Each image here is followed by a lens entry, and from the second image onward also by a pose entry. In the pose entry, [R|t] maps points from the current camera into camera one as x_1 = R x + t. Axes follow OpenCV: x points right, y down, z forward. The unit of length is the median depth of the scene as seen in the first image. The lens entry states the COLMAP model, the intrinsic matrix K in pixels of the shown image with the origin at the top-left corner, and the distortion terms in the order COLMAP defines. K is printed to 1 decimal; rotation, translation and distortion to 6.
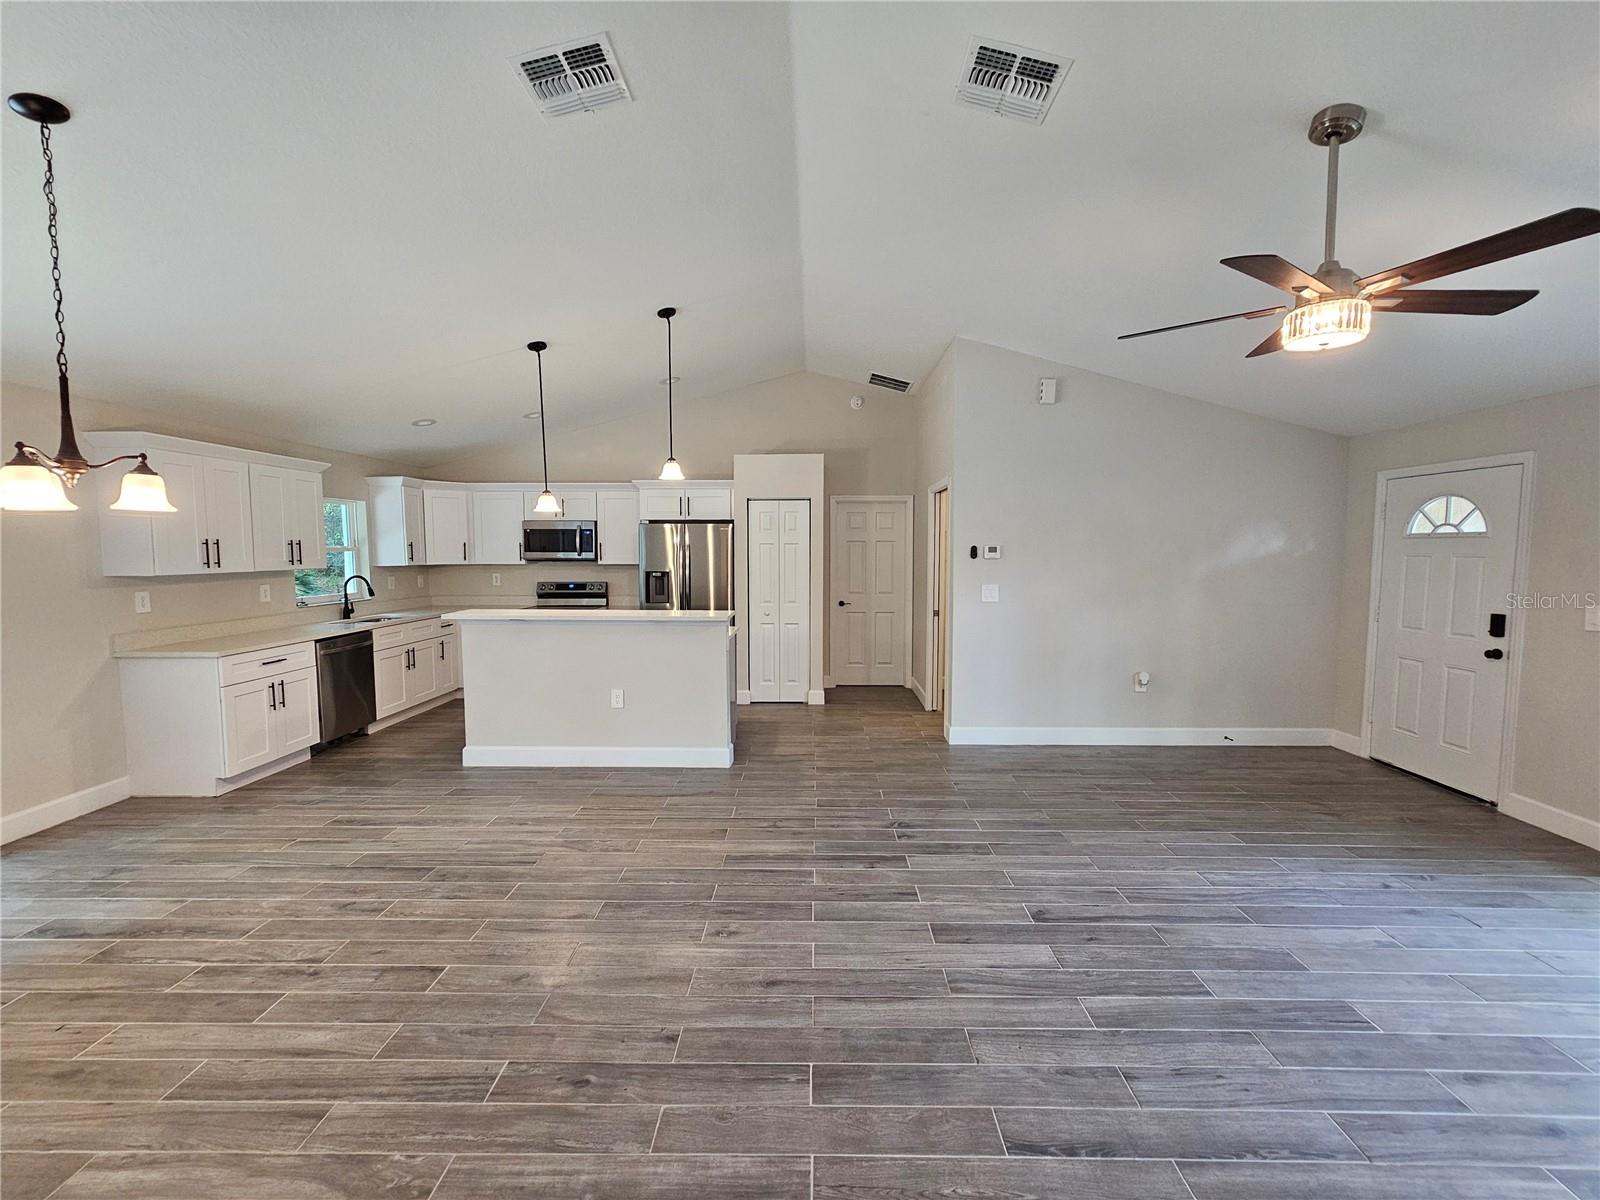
lens RADIAL K [[656.4, 0, 806.6], [0, 656.4, 596.1], [0, 0, 1]] dist [-0.003333, 0.000522]
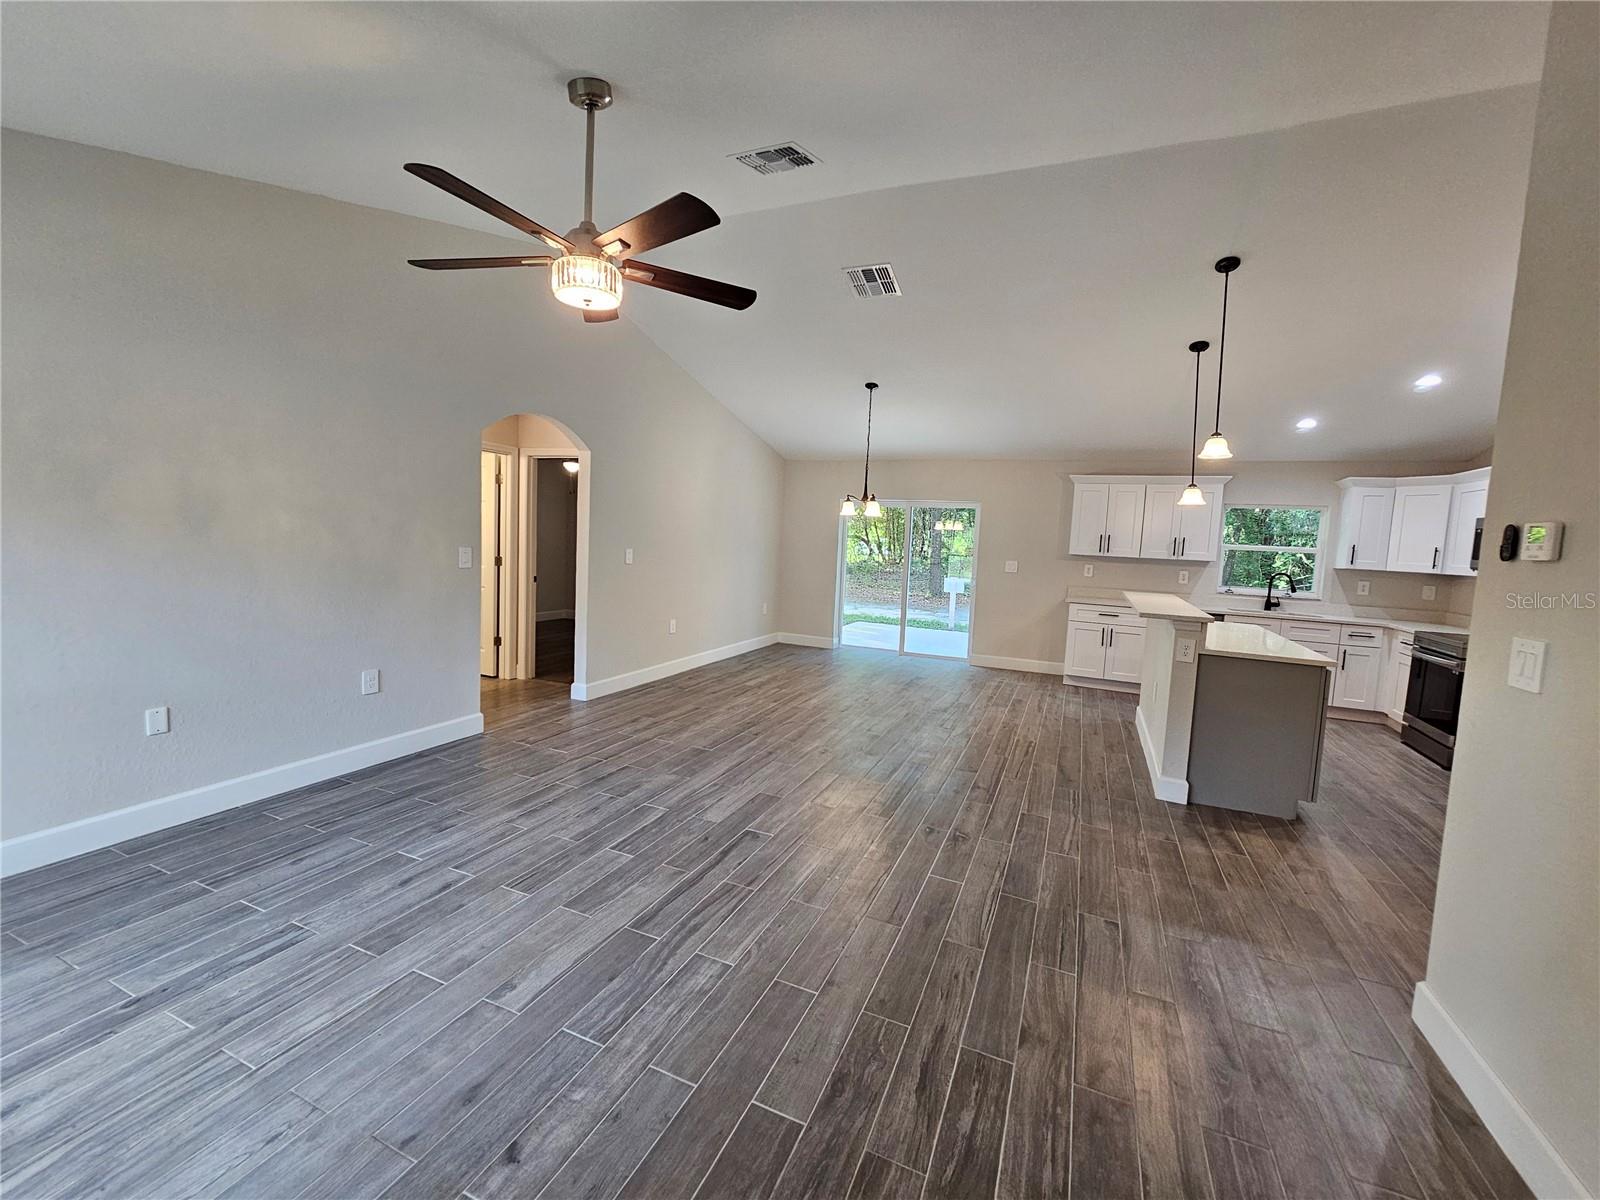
lens RADIAL K [[656.4, 0, 812.8], [0, 656.4, 592.2], [0, 0, 1]] dist [-0.003333, 0.000522]
pose [[-0.372983, 0.061097, -0.925825, 0.960318], [-0.115740, 0.986972, 0.111759, -0.048490], [0.920591, 0.148839, -0.361052, 1.031278]]
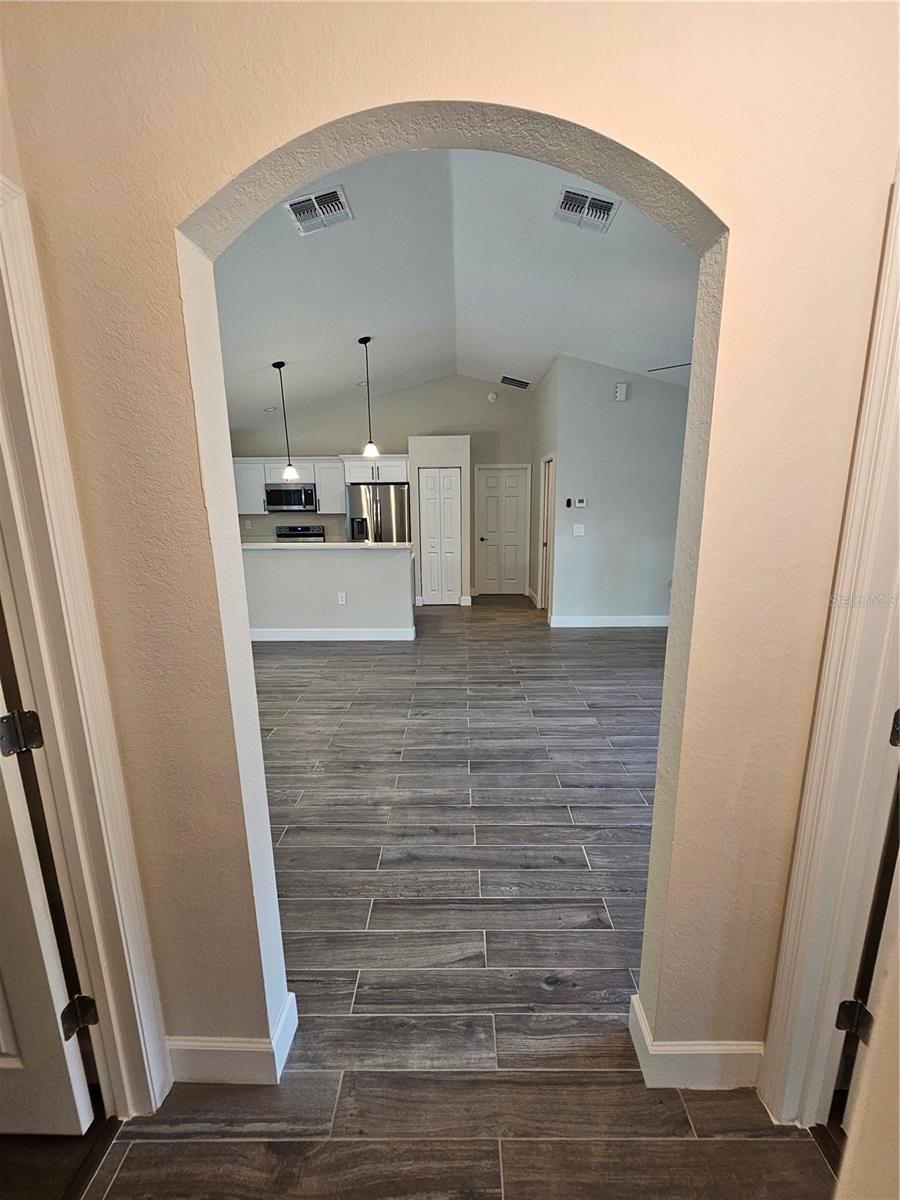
lens RADIAL K [[492.3, 0, 455.1], [0, 492.3, 607.2], [0, 0, 1]] dist [-0.003333, 0.000522]
pose [[0.999956, -0.009282, -0.001227, -0.014881], [0.009362, 0.990362, 0.138188, 0.017347], [-0.000068, -0.138194, 0.990405, -0.223468]]
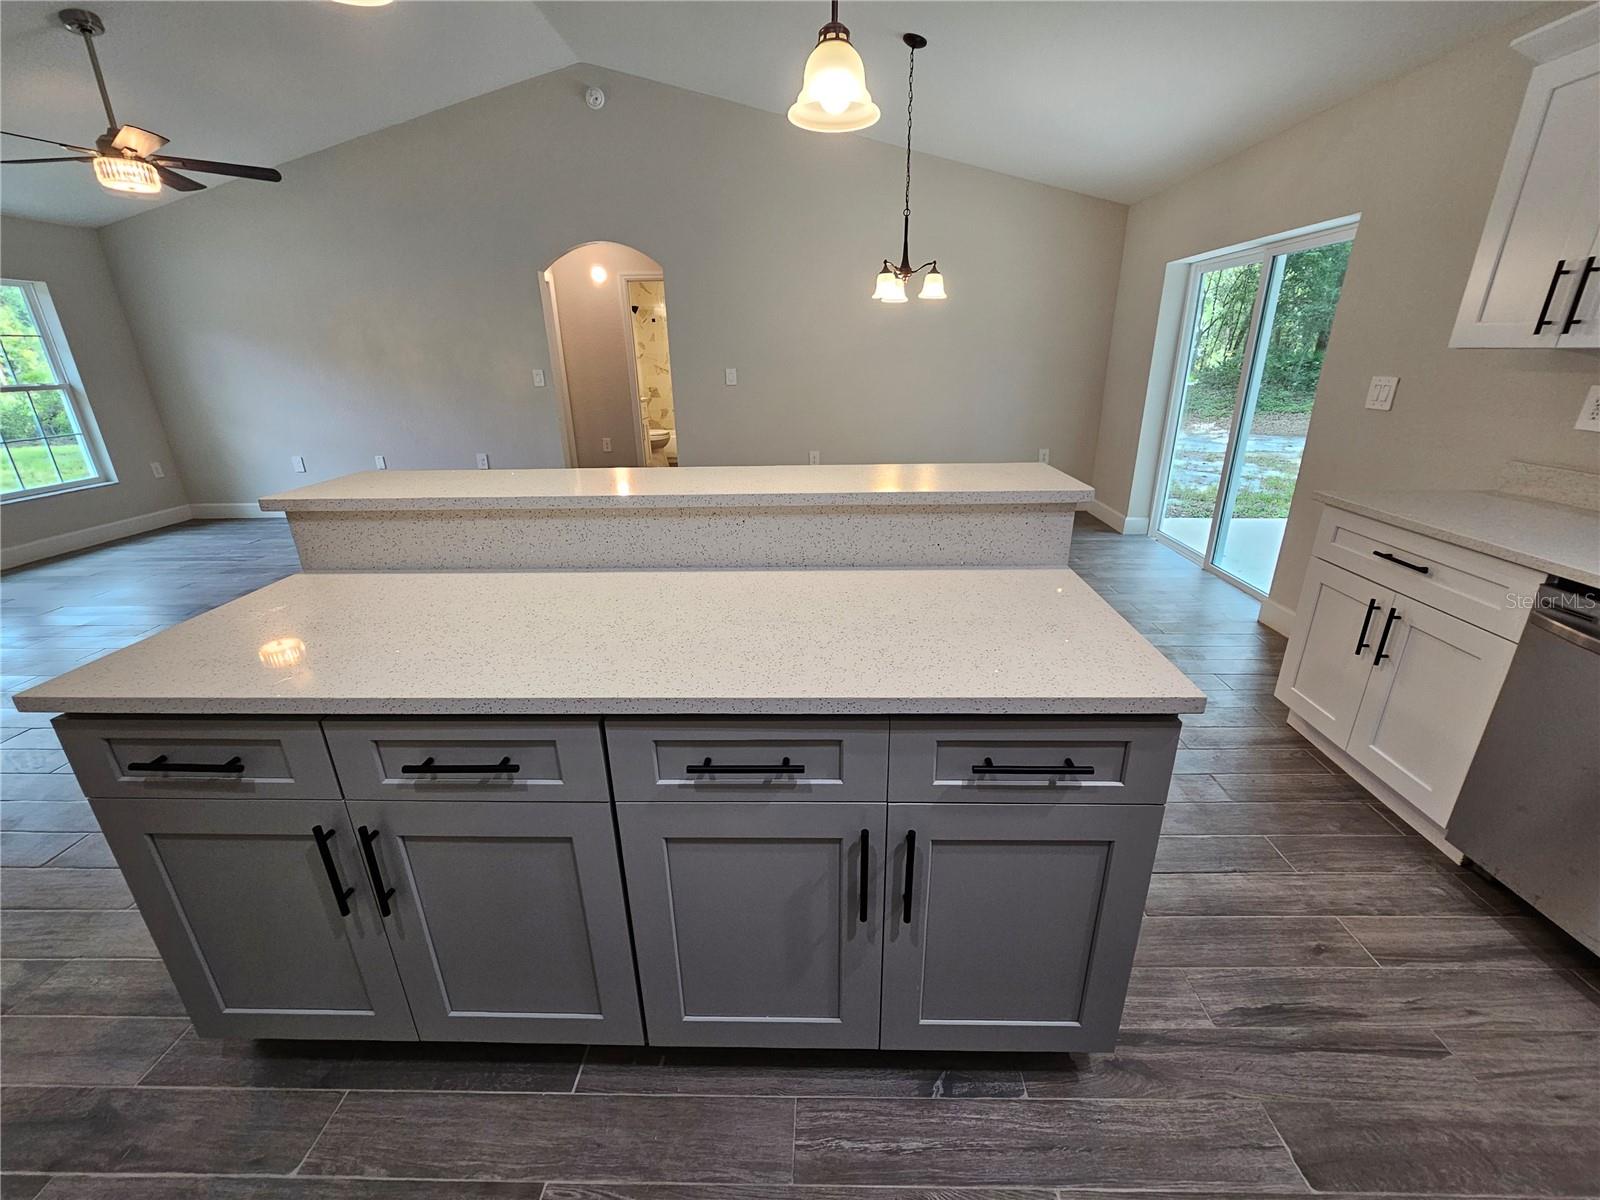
lens RADIAL K [[656.4, 0, 817.0], [0, 656.4, 593.6], [0, 0, 1]] dist [-0.003333, 0.000522]
pose [[-0.999828, 0.011196, 0.014784, -0.479732], [0.016321, 0.909776, 0.414780, -0.080216], [-0.008806, 0.414950, -0.909802, 1.608055]]
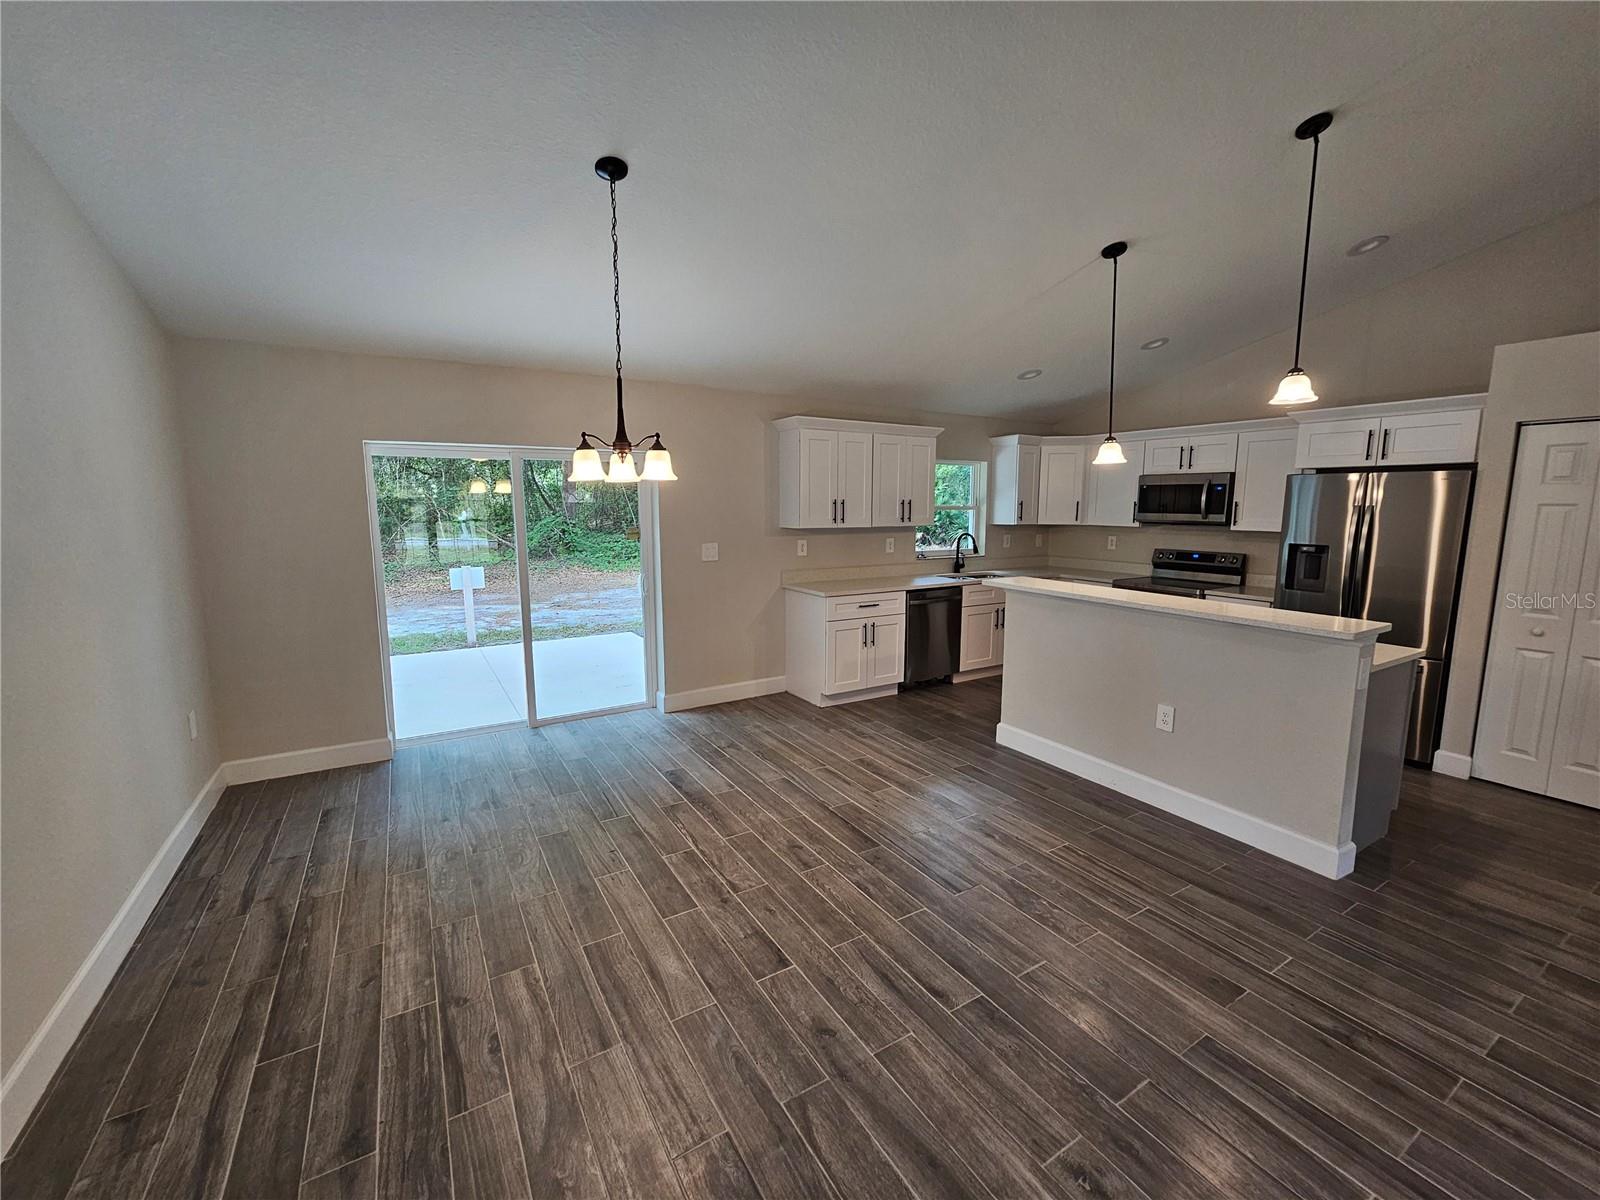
lens RADIAL K [[656.4, 0, 808.7], [0, 656.4, 592.8], [0, 0, 1]] dist [-0.003333, 0.000522]
pose [[0.535457, 0.116818, -0.836445, 0.113848], [-0.065352, 0.993149, 0.096868, -0.032748], [0.842030, 0.002794, 0.539423, 0.321835]]
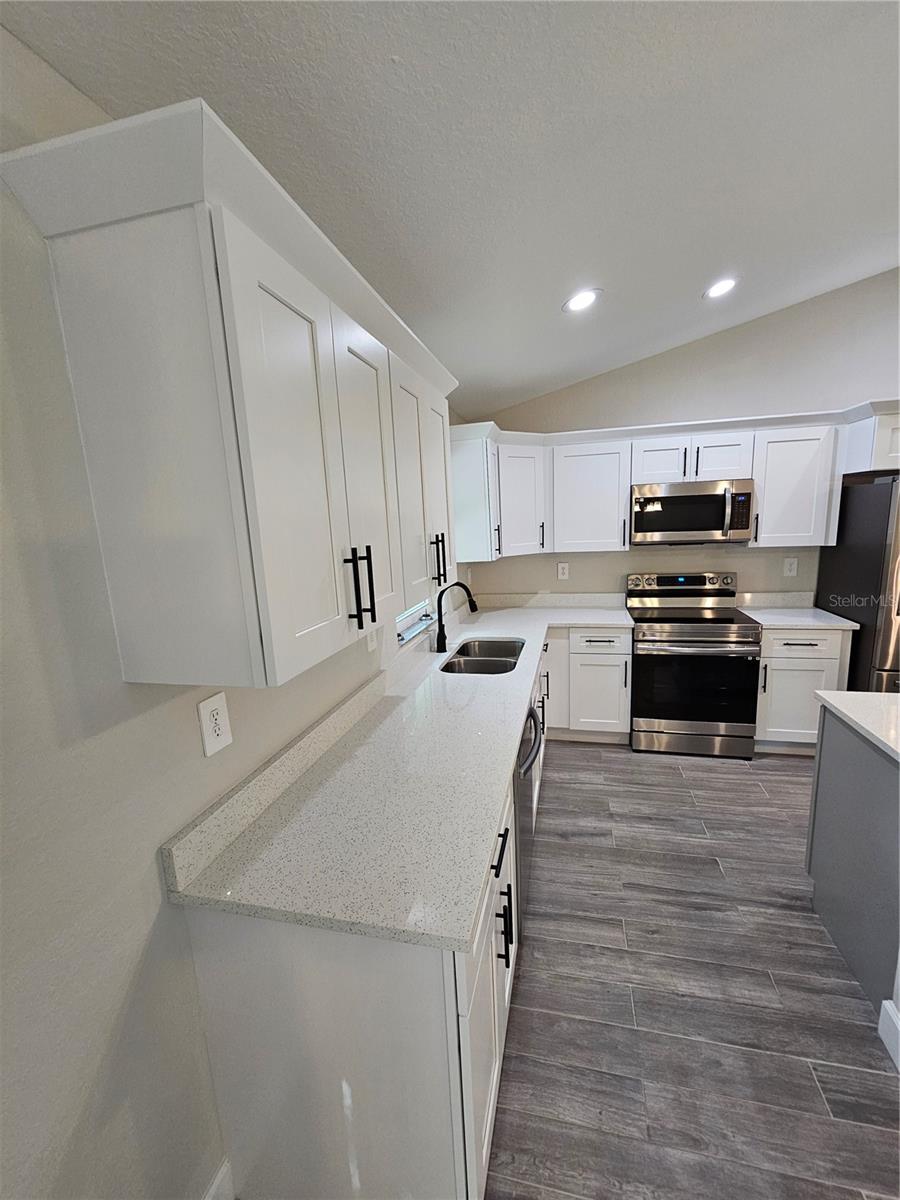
lens RADIAL K [[492.3, 0, 458.3], [0, 492.3, 606.7], [0, 0, 1]] dist [-0.003333, 0.000522]
pose [[0.975295, -0.004426, -0.220863, -0.874597], [0.028237, 0.994096, 0.104767, -0.088699], [0.219095, -0.108415, 0.969662, 0.819534]]
